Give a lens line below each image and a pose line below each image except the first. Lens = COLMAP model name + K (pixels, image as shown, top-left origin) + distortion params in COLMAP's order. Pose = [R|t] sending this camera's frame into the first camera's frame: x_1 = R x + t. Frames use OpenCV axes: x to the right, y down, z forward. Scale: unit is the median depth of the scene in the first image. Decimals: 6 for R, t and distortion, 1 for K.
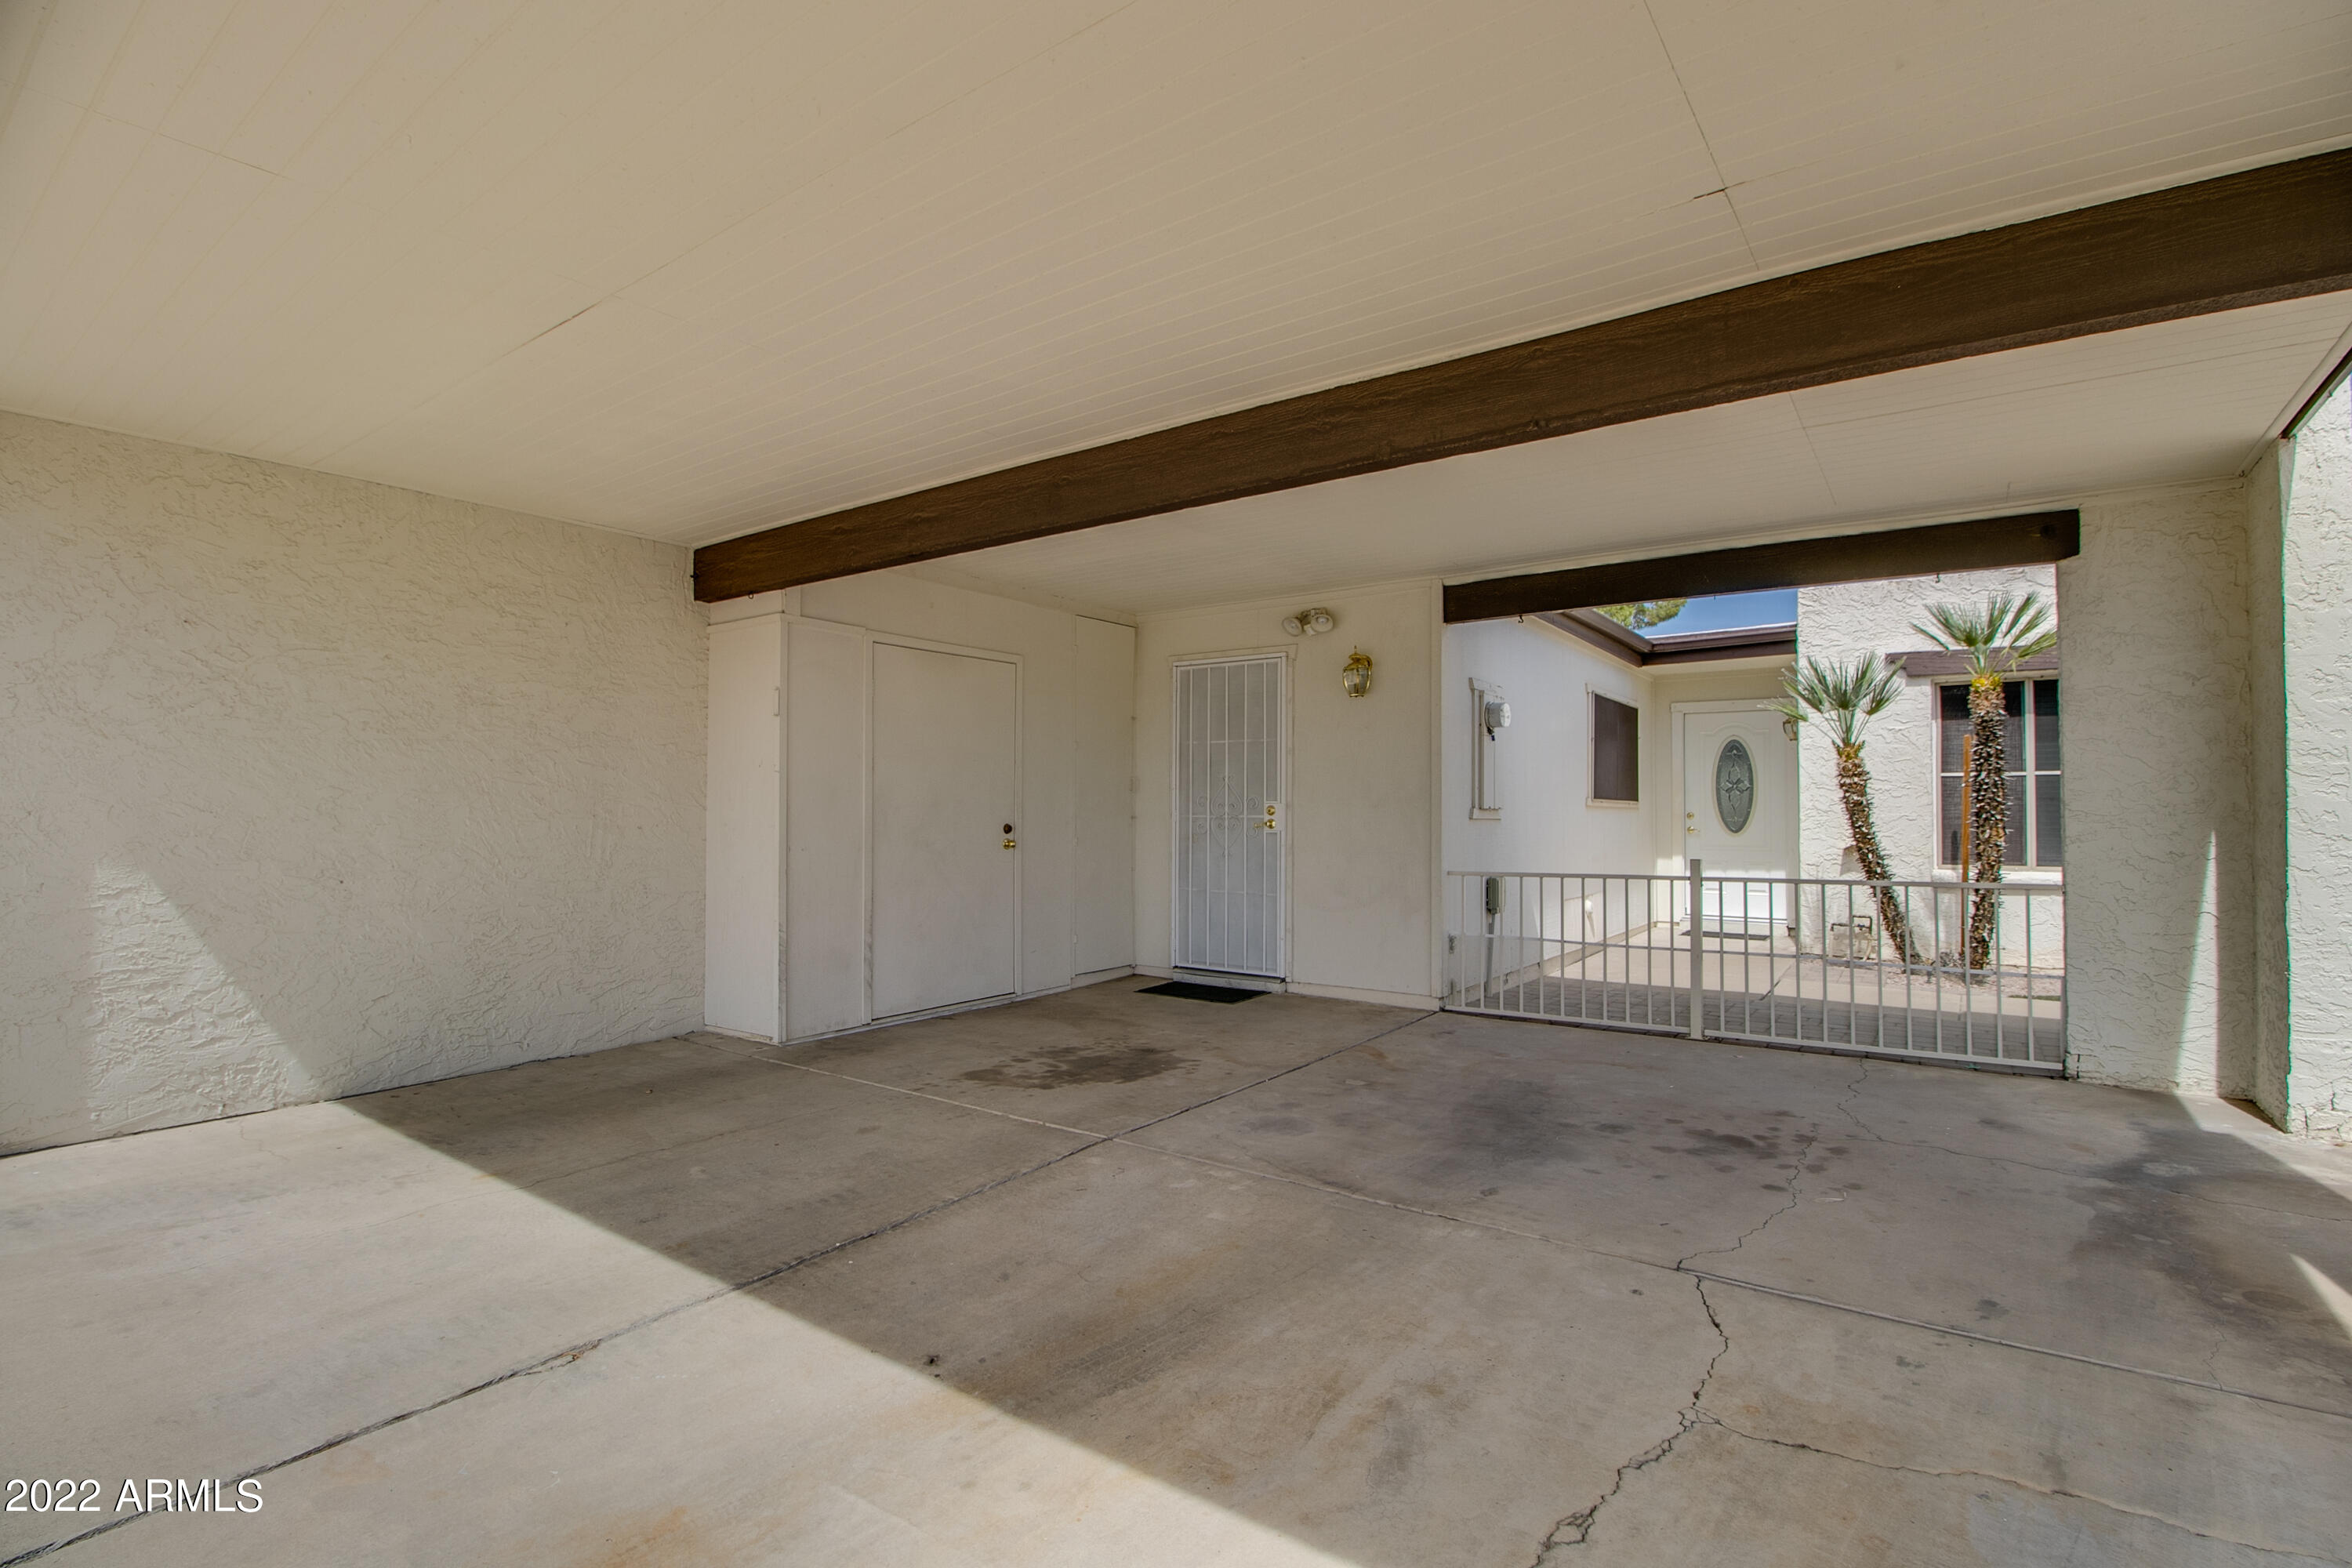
lens RADIAL K [[1098.5, 0, 1189.9], [0, 1098.5, 787.0], [0, 0, 1]] dist [0.003644, -0.000998]
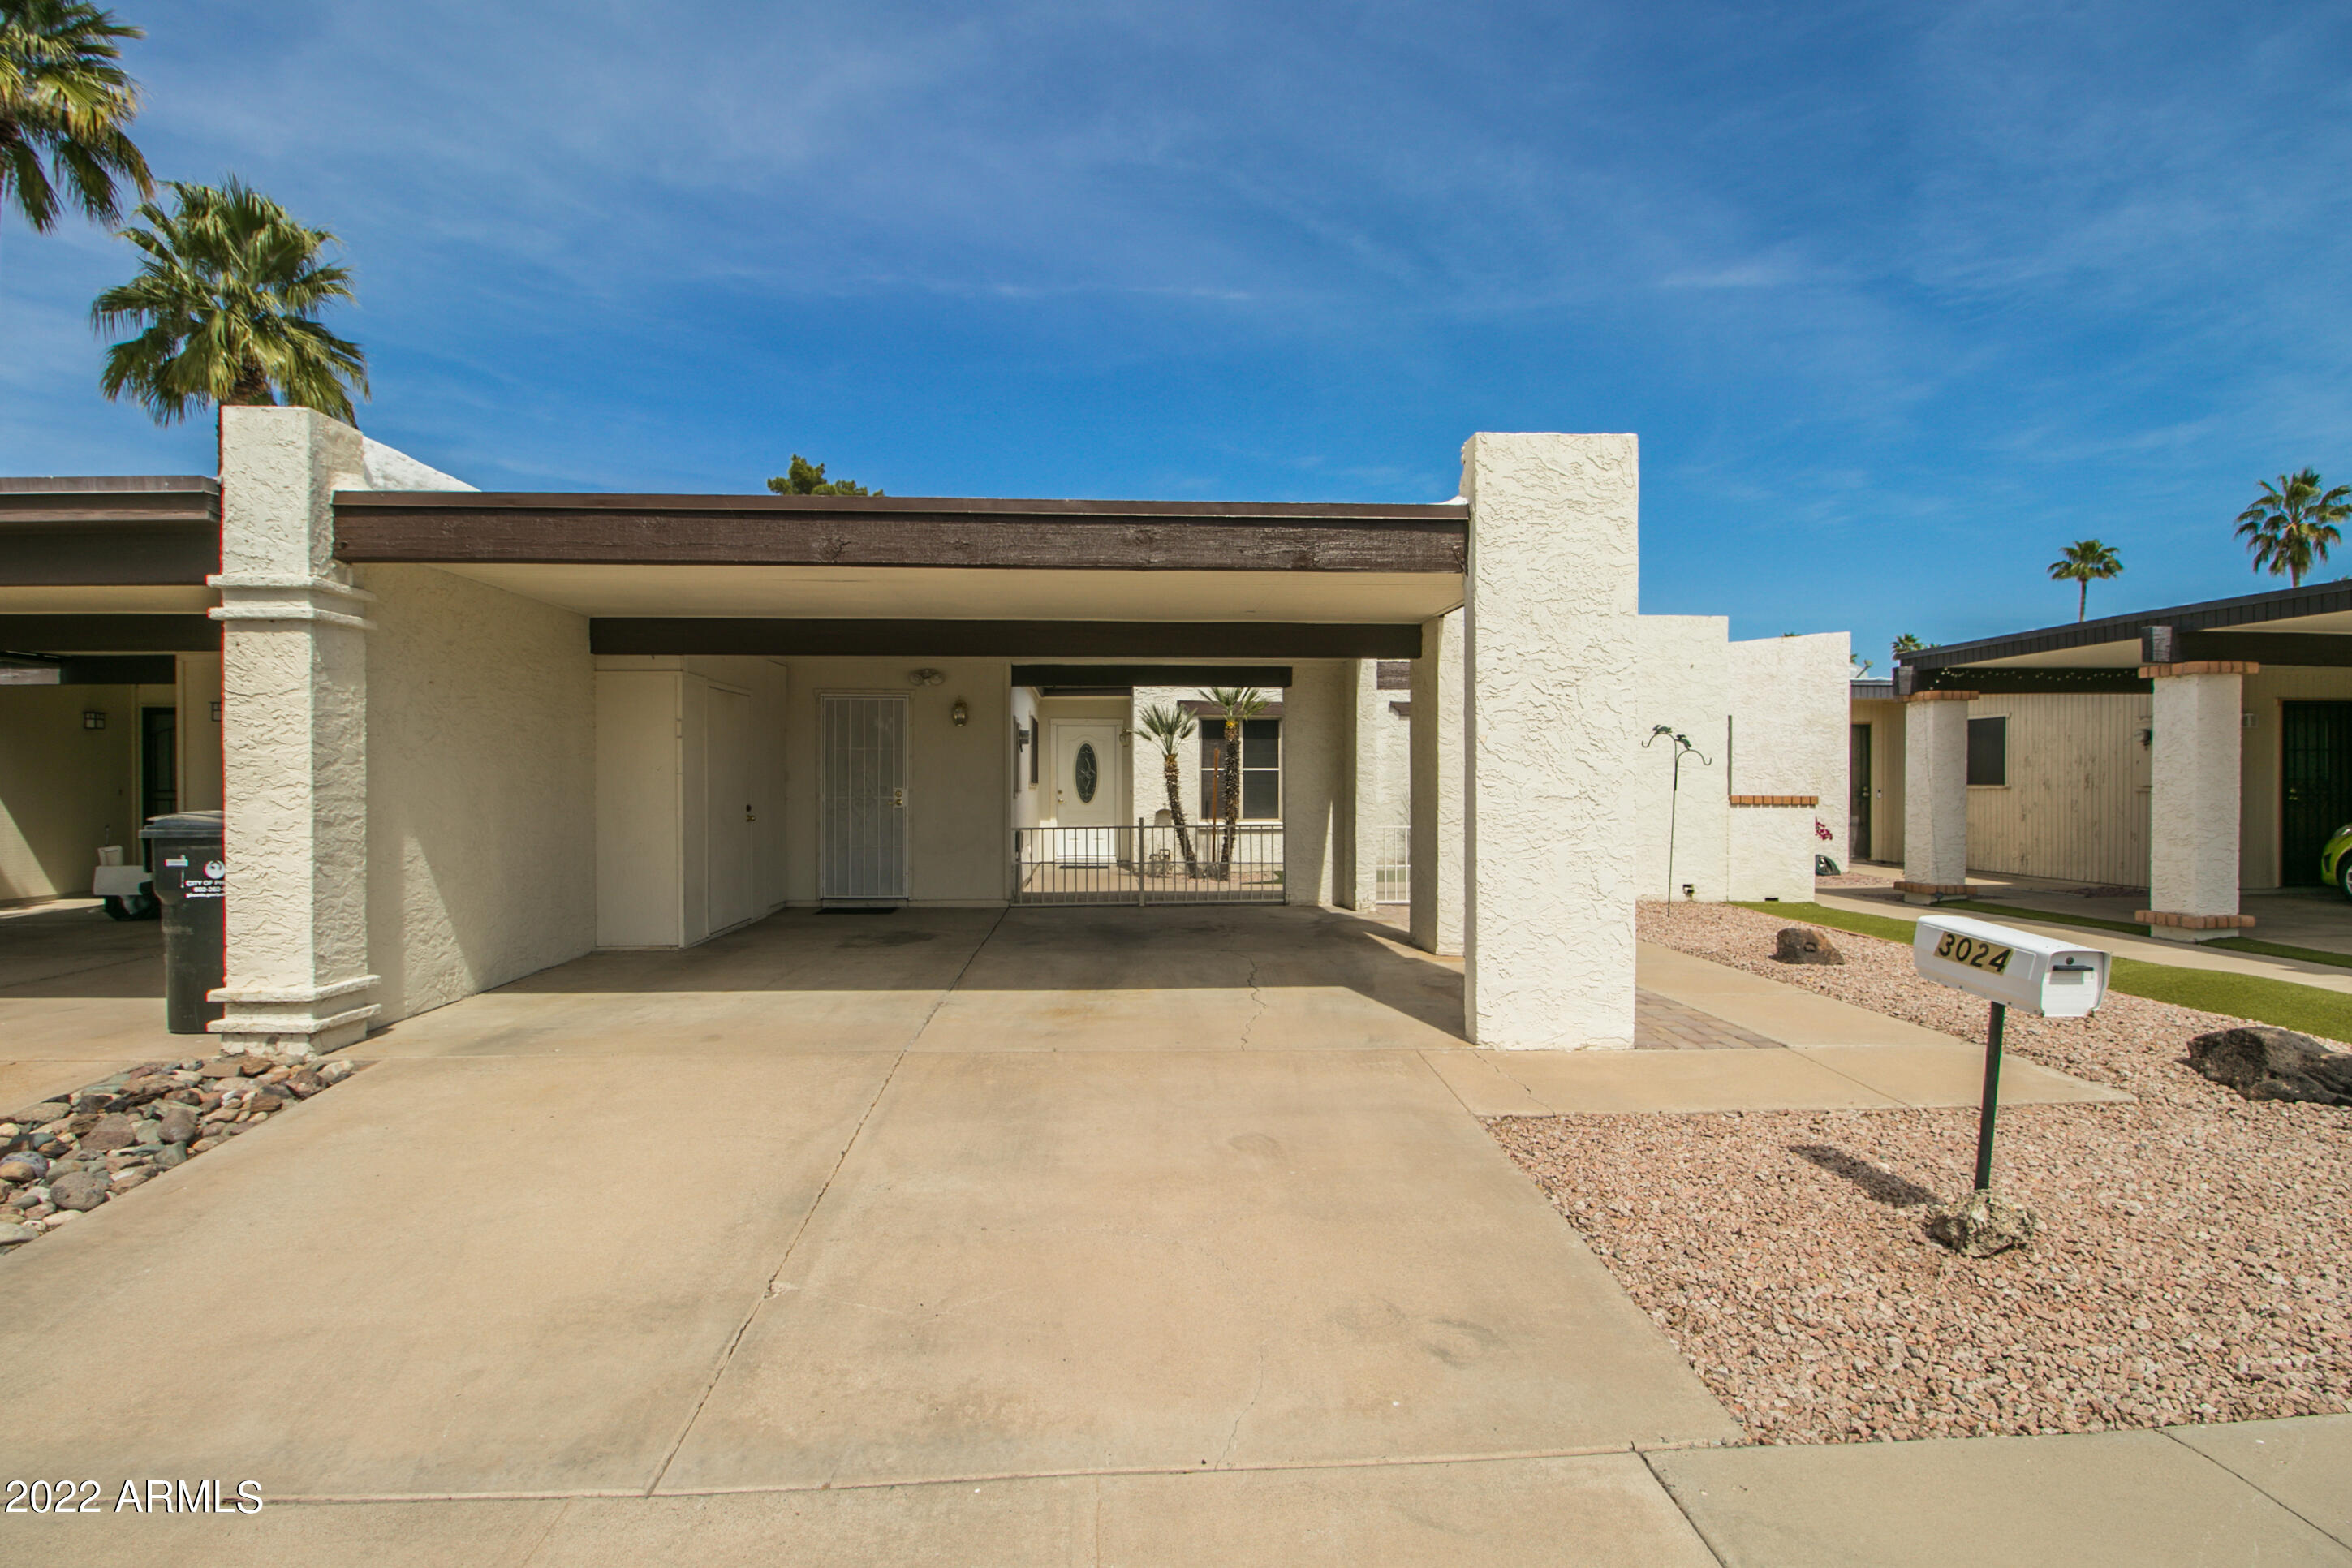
lens RADIAL K [[1077.7, 0, 1168.8], [0, 1077.7, 784.8], [0, 0, 1]] dist [0.000501, 0.000042]
pose [[0.786256, -0.003388, 0.617891, -0.571469], [-0.012860, 0.999679, 0.021845, -0.030011], [-0.617767, -0.025122, 0.785960, -0.455401]]
